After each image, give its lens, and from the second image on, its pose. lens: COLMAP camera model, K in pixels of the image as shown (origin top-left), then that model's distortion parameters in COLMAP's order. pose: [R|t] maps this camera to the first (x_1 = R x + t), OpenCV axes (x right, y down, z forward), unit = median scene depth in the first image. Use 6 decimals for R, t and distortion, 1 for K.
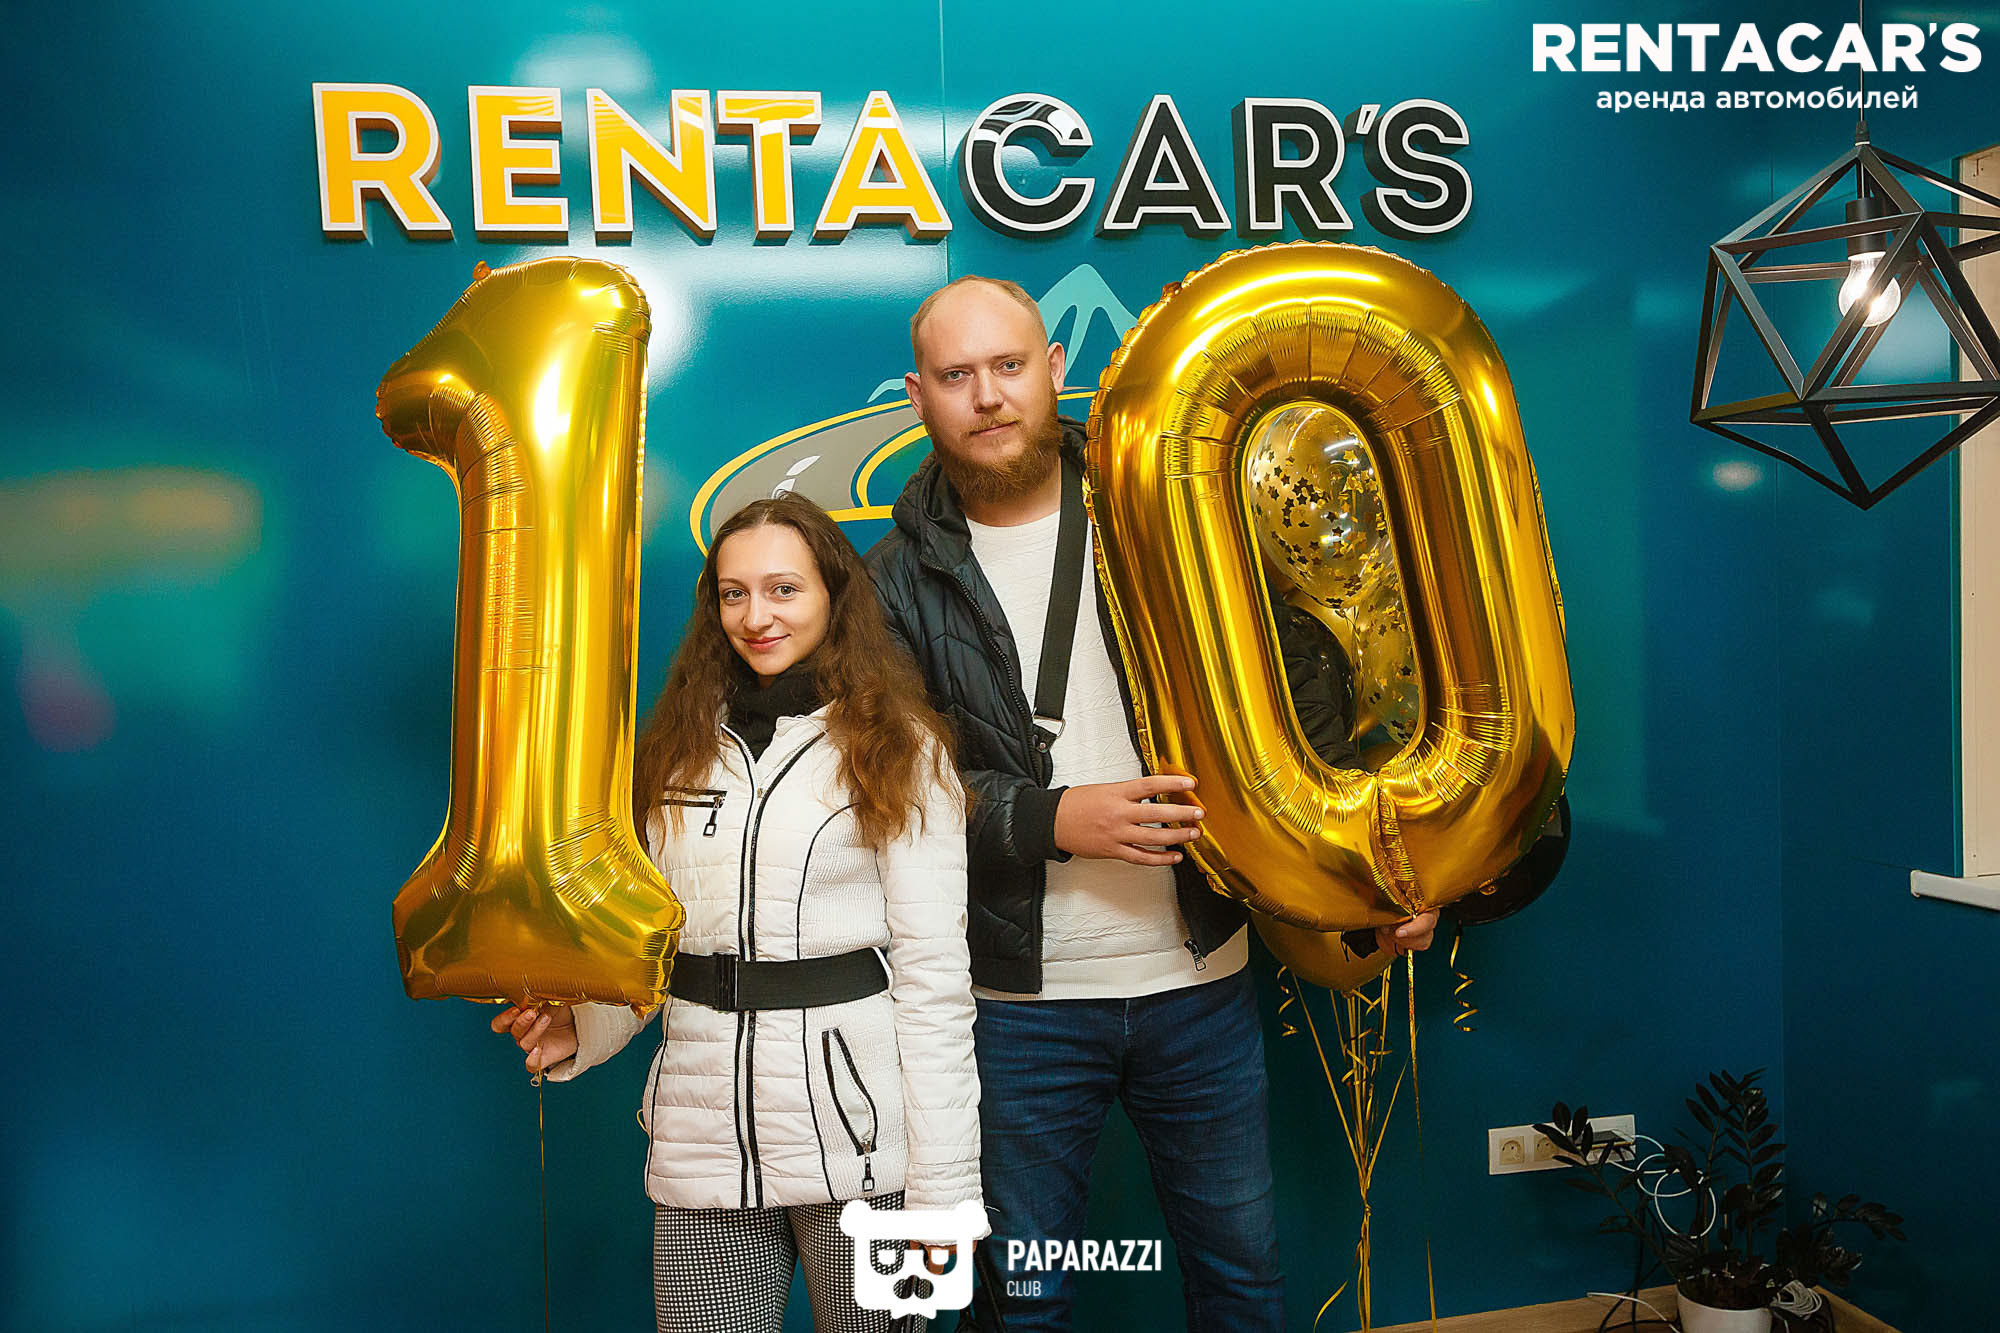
lens RADIAL K [[1767.8, 0, 1029.0], [0, 1767.8, 677.4], [0, 0, 1]] dist [0.009268, 0.068432]
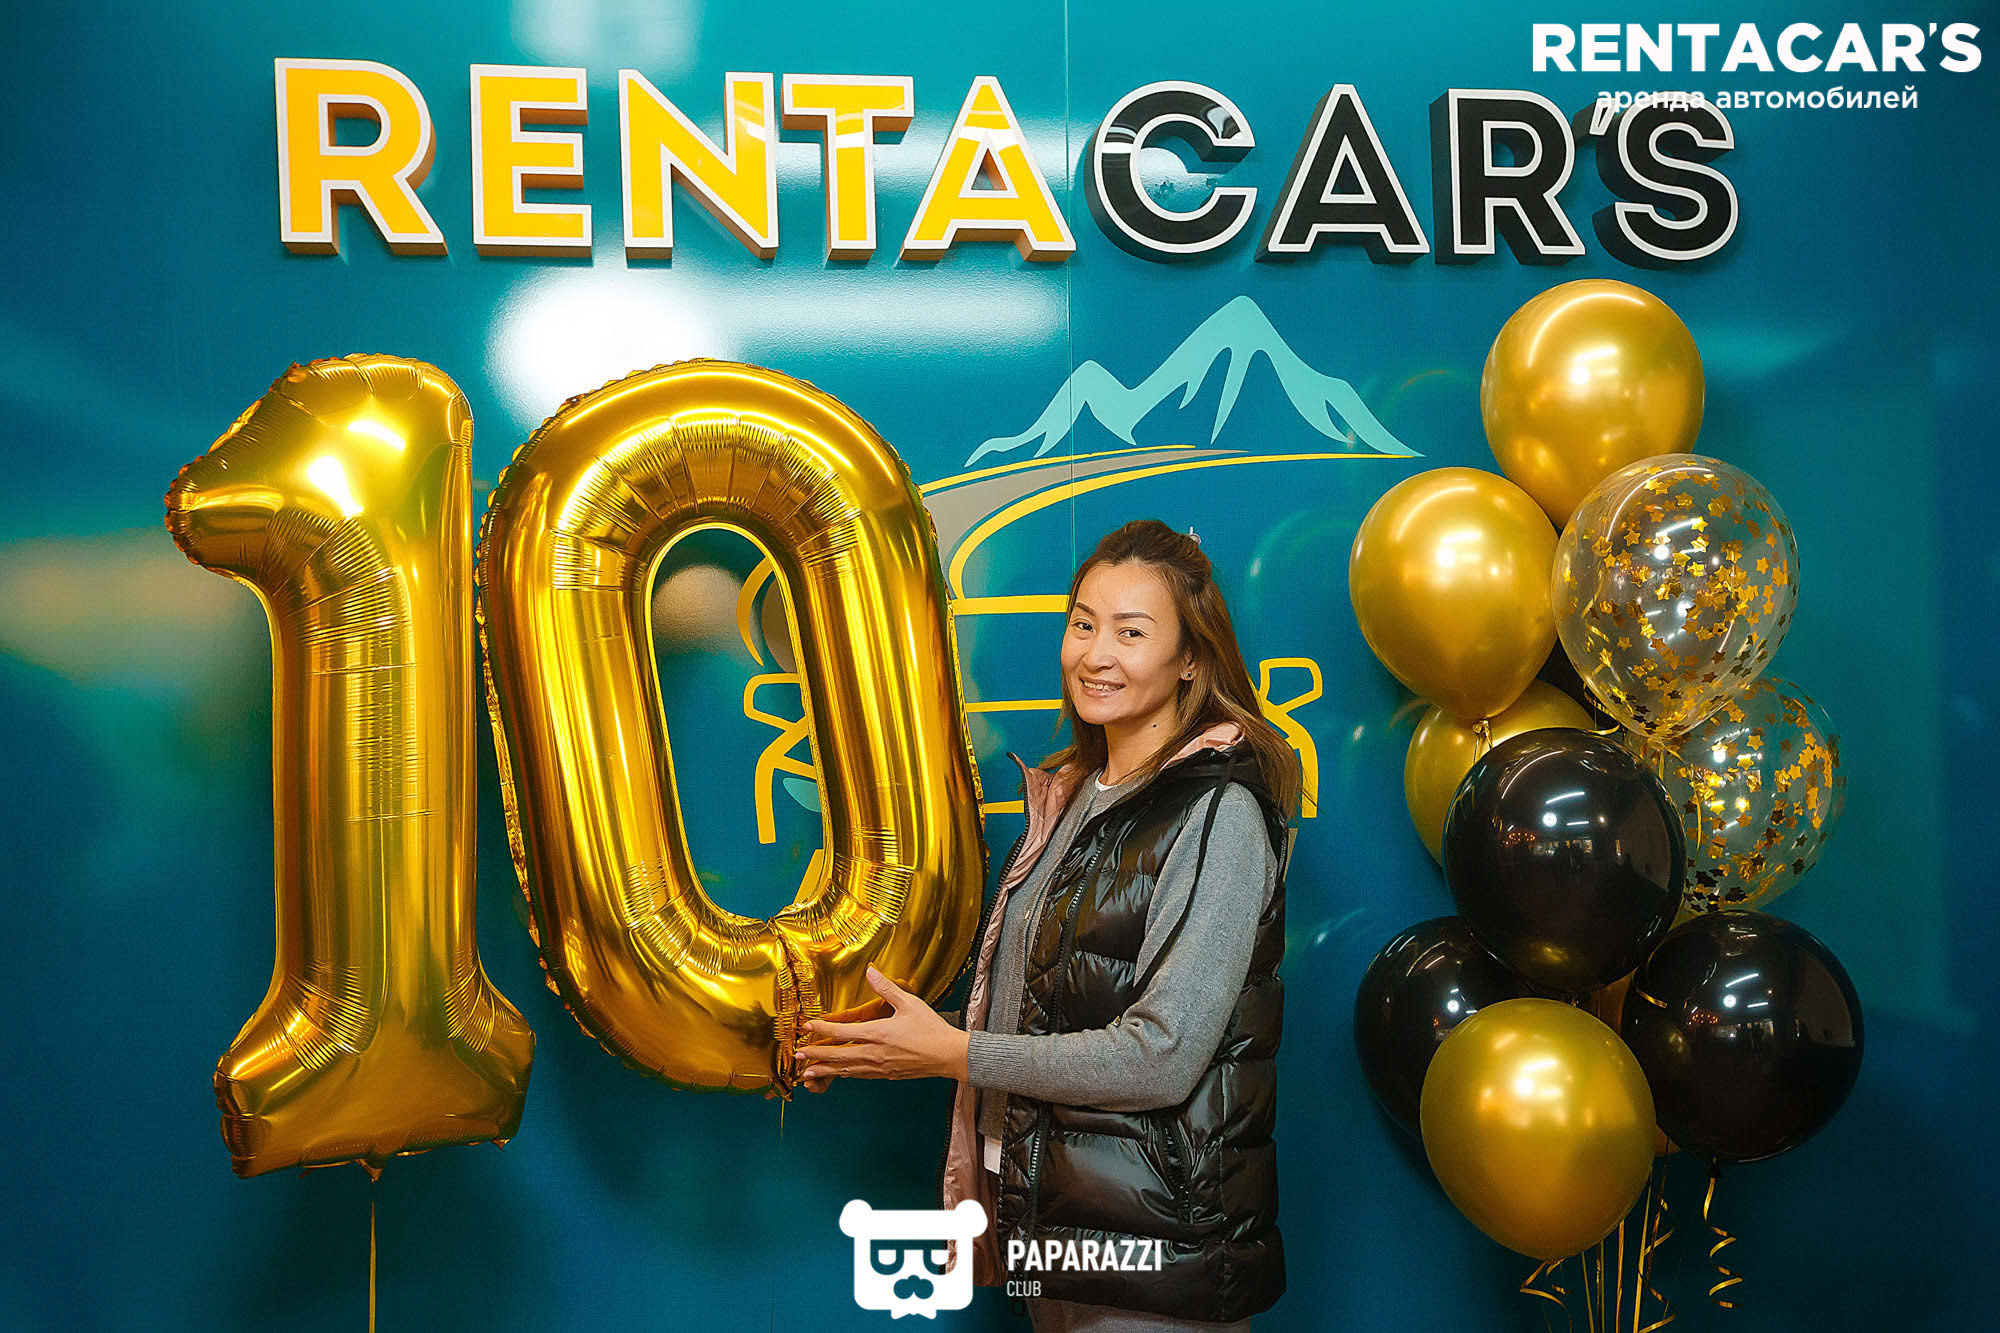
lens RADIAL K [[1949.6, 0, 1058.9], [0, 1949.6, 654.2], [0, 0, 1]] dist [0.051010, 0.000000]
pose [[0.999092, 0.013332, -0.040461, -0.012957], [-0.016110, 0.997477, -0.069138, -0.012612], [0.039437, 0.069727, 0.996786, 0.139893]]
